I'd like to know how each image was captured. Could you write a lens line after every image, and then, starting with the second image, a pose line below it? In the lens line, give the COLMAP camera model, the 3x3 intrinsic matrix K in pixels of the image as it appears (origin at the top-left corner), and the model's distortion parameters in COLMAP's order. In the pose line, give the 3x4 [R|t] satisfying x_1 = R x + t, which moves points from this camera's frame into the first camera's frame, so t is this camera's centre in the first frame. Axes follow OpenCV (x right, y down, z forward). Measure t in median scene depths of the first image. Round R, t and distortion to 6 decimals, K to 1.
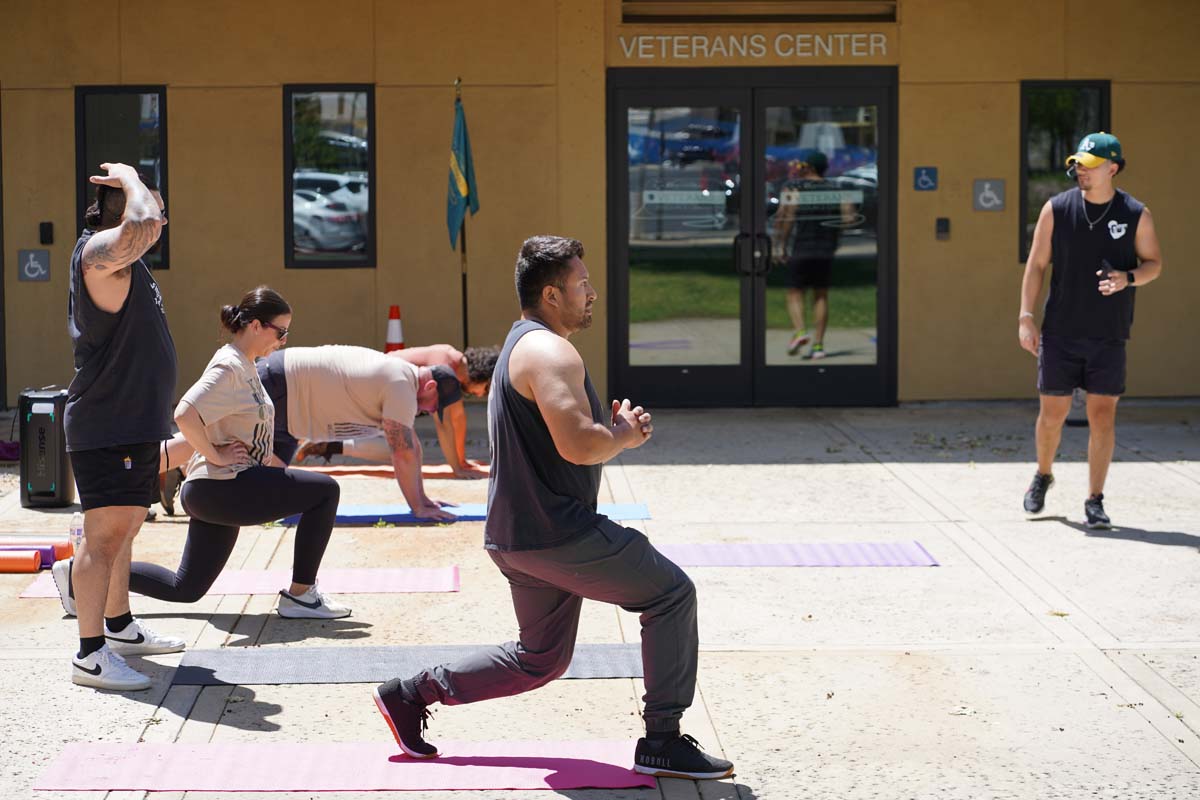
lens RADIAL K [[2896.4, 0, 600.9], [0, 2896.4, 418.0], [0, 0, 1]] dist [0.209162, -3.487733]
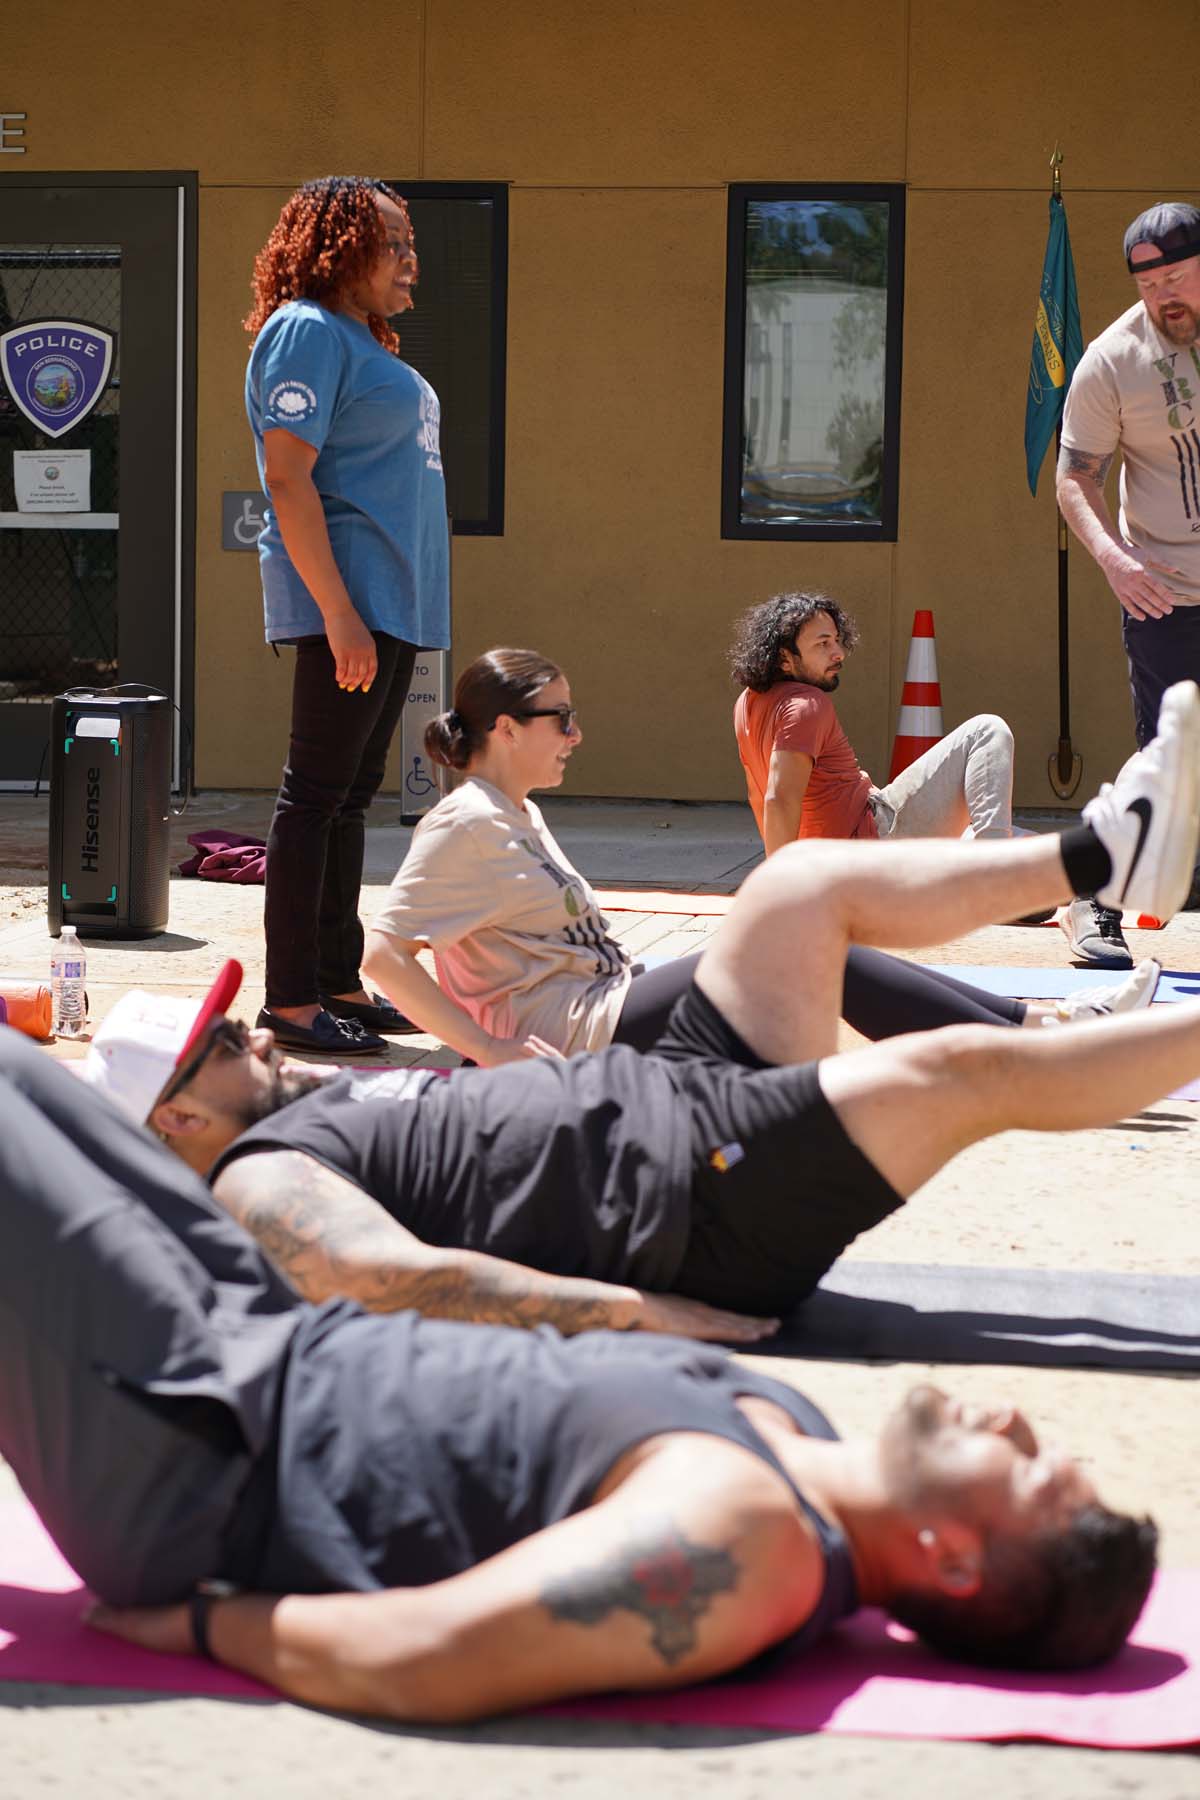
lens RADIAL K [[4344.7, 0, 600.0], [0, 4344.7, 900.0], [0, 0, 1]] dist [0.209162, -3.487733]
pose [[0.983439, 0.034332, -0.177960, 0.011796], [-0.035861, 0.999342, -0.005382, 0.019316], [0.177658, 0.011675, 0.984023, 0.238554]]
